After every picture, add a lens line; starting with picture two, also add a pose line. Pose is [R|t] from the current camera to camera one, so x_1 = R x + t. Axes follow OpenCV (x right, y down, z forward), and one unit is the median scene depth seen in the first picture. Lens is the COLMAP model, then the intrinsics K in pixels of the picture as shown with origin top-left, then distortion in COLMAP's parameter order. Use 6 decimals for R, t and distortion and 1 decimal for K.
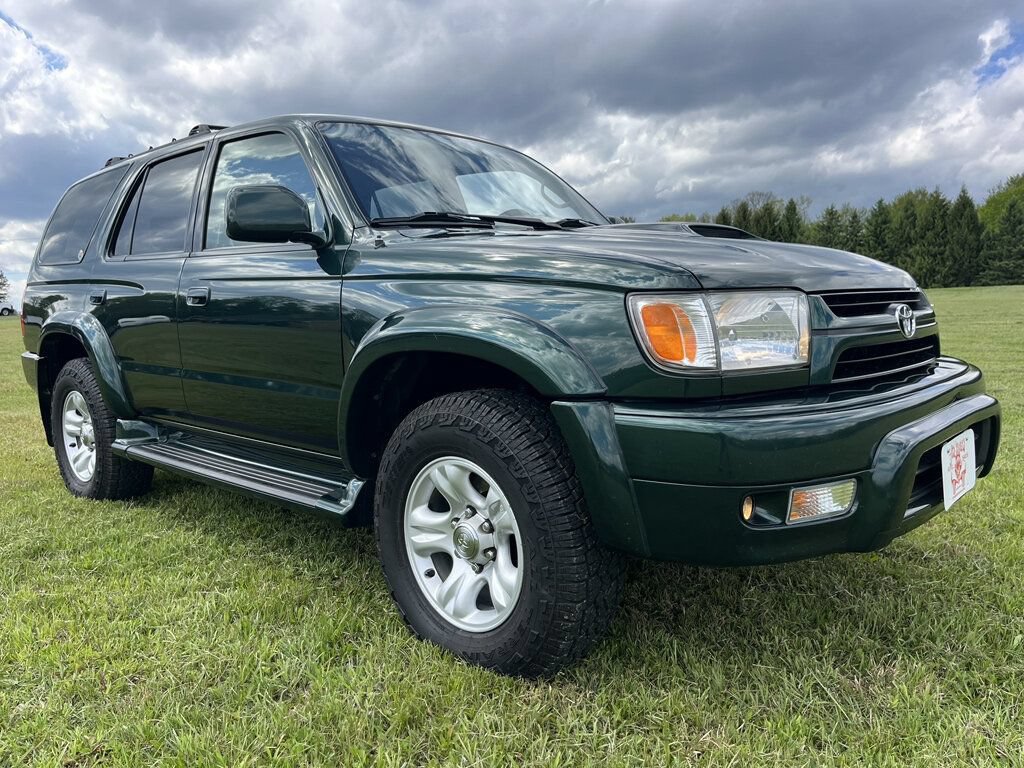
lens RADIAL K [[771.6, 0, 506.9], [0, 771.6, 380.0], [0, 0, 1]] dist [0.066199, -0.102881]
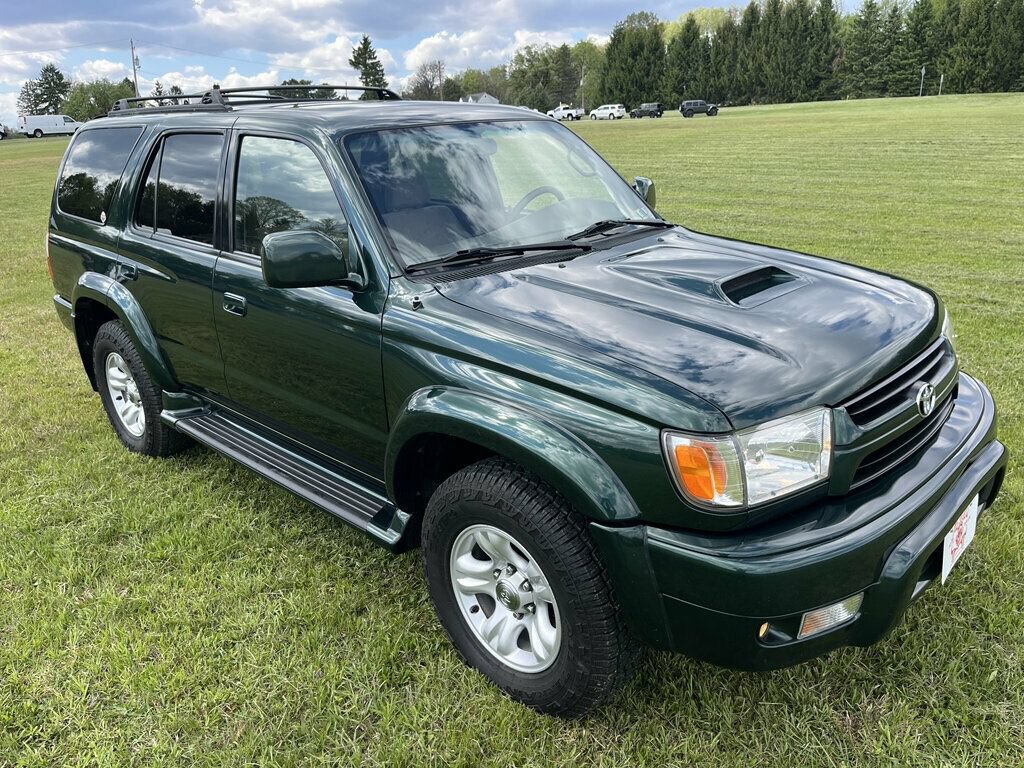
lens RADIAL K [[771.6, 0, 506.9], [0, 771.6, 380.0], [0, 0, 1]] dist [0.066199, -0.102881]
pose [[0.999827, -0.009488, -0.016020, -0.032034], [0.012976, 0.972115, 0.234144, -0.341005], [0.013352, -0.234311, 0.972070, -0.016459]]
